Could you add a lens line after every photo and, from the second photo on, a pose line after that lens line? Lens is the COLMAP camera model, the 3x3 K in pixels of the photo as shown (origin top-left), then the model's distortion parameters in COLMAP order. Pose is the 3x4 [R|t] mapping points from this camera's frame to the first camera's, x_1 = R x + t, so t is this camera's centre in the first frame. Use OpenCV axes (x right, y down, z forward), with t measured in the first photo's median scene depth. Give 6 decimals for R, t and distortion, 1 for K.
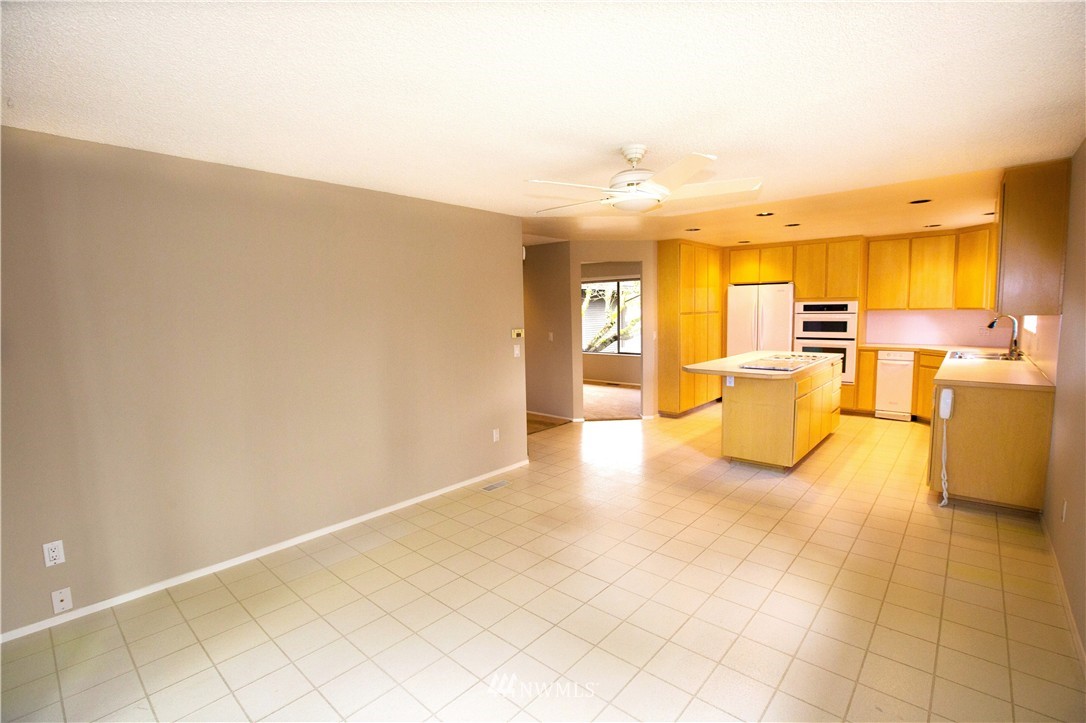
lens RADIAL K [[495.2, 0, 540.9], [0, 495.2, 356.7], [0, 0, 1]] dist [-0.053907, 0.017239]
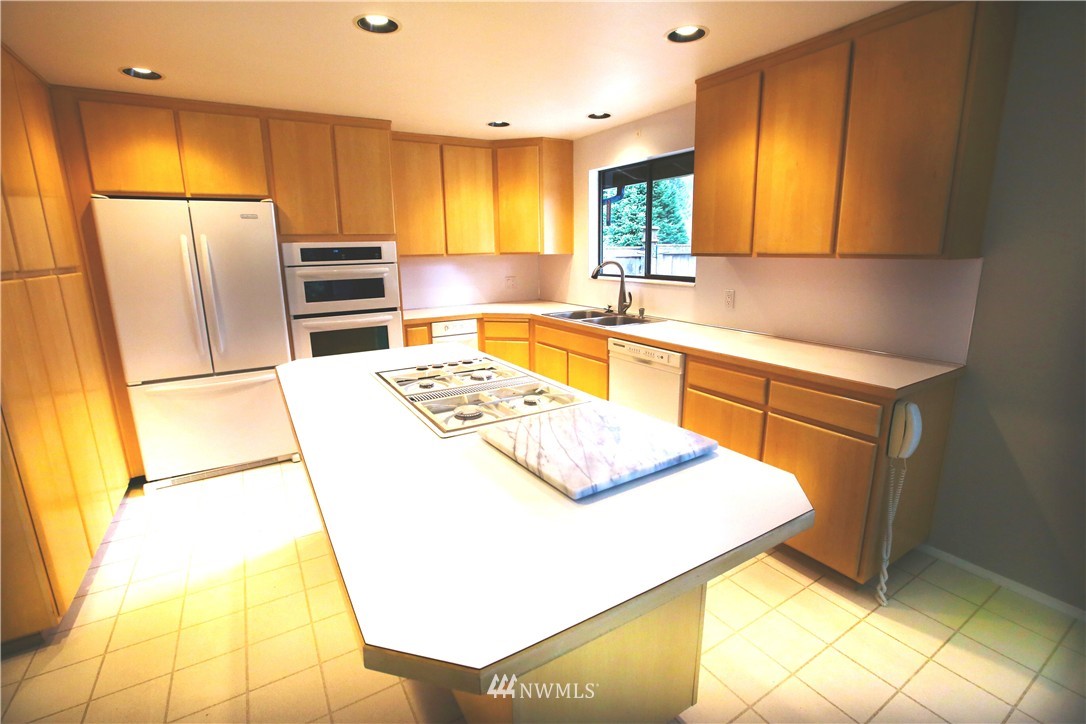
lens RADIAL K [[495.2, 0, 540.9], [0, 495.2, 357.2], [0, 0, 1]] dist [-0.053907, 0.017239]
pose [[0.268984, -0.190334, 0.944151, 0.125507], [0.096457, 0.980674, 0.170217, -0.062283], [-0.958302, 0.045285, 0.282145, 0.670545]]
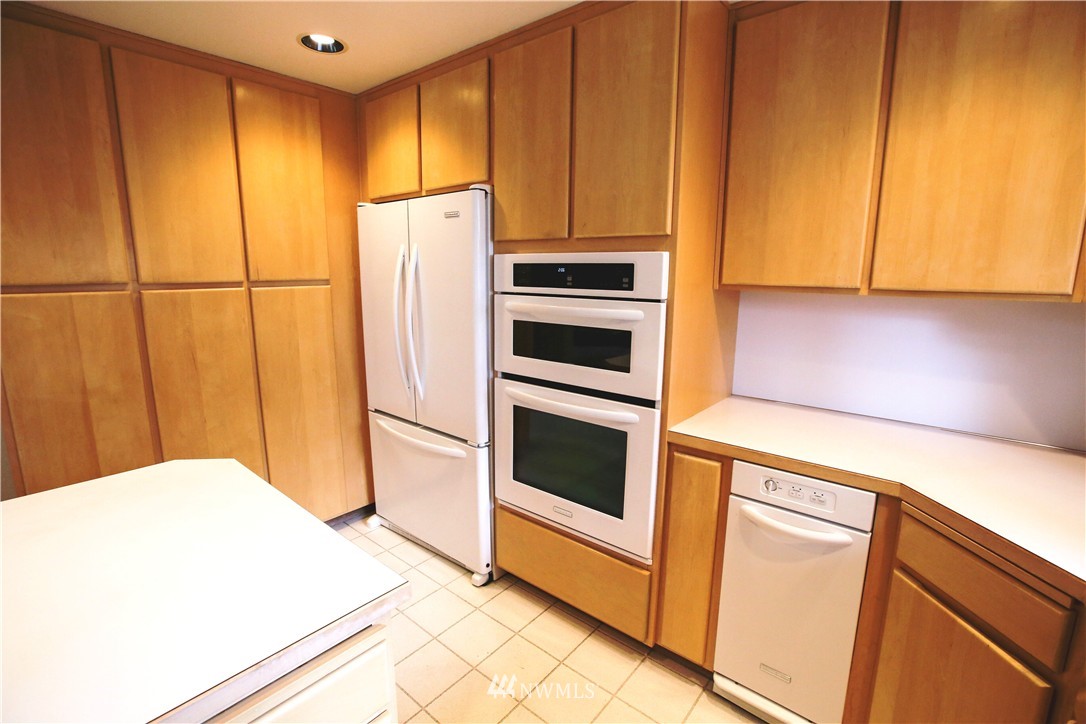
lens RADIAL K [[495.2, 0, 540.9], [0, 495.2, 357.2], [0, 0, 1]] dist [-0.053907, 0.017239]
pose [[0.997963, 0.015111, 0.061972, 0.567073], [-0.020385, 0.996140, 0.085384, -0.080792], [-0.060443, -0.086473, 0.994419, 0.743573]]
